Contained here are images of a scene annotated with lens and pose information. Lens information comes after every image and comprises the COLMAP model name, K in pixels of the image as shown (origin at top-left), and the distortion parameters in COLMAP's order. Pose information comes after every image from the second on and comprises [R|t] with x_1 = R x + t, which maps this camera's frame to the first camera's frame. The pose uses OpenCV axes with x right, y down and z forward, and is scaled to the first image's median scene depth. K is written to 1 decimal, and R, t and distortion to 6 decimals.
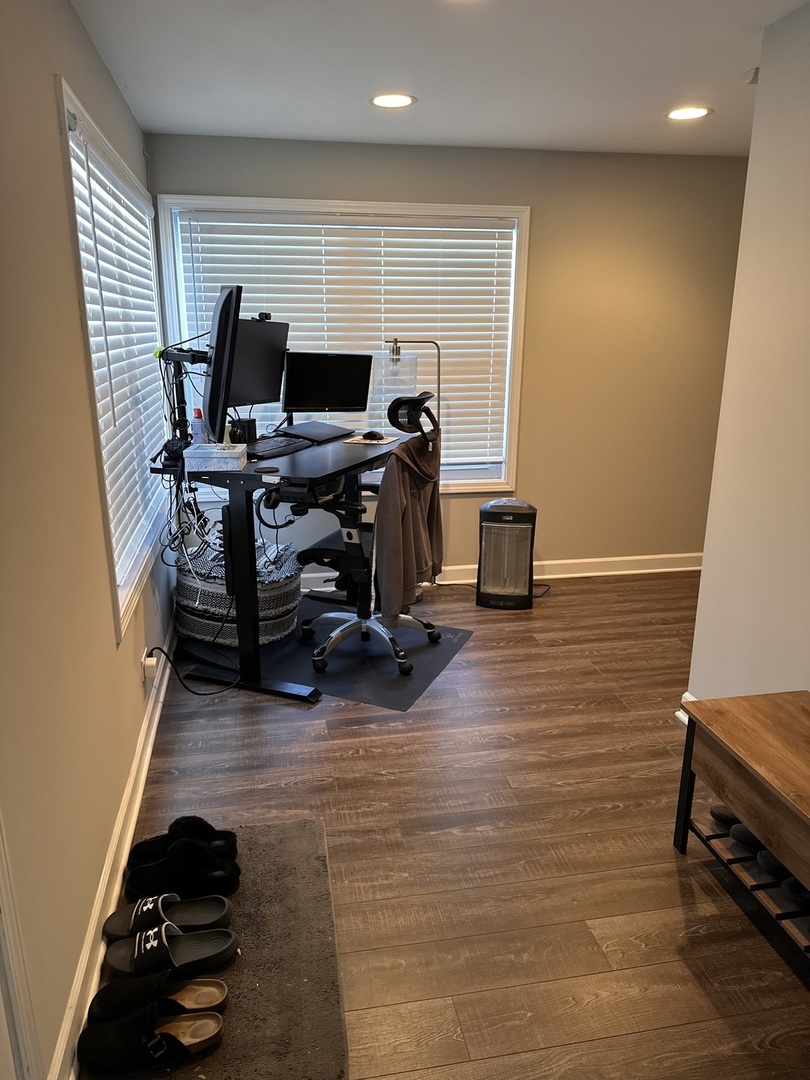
lens RADIAL K [[749.5, 0, 399.1], [0, 749.5, 532.3], [0, 0, 1]] dist [0.138207, -0.292623]
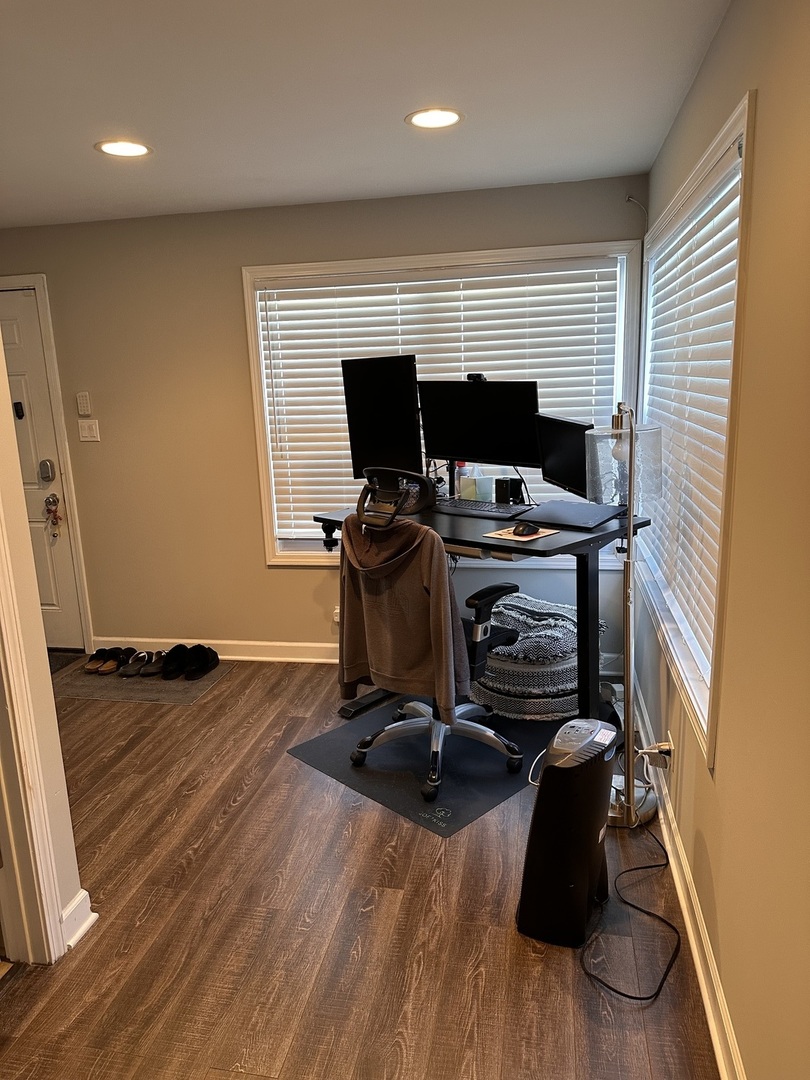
lens RADIAL K [[749.5, 0, 399.1], [0, 749.5, 532.3], [0, 0, 1]] dist [0.138207, -0.292623]
pose [[-0.364882, 0.207361, -0.907669, 0.838768], [-0.212523, 0.930597, 0.298032, -0.392454], [0.906474, 0.301647, -0.295489, 1.346847]]
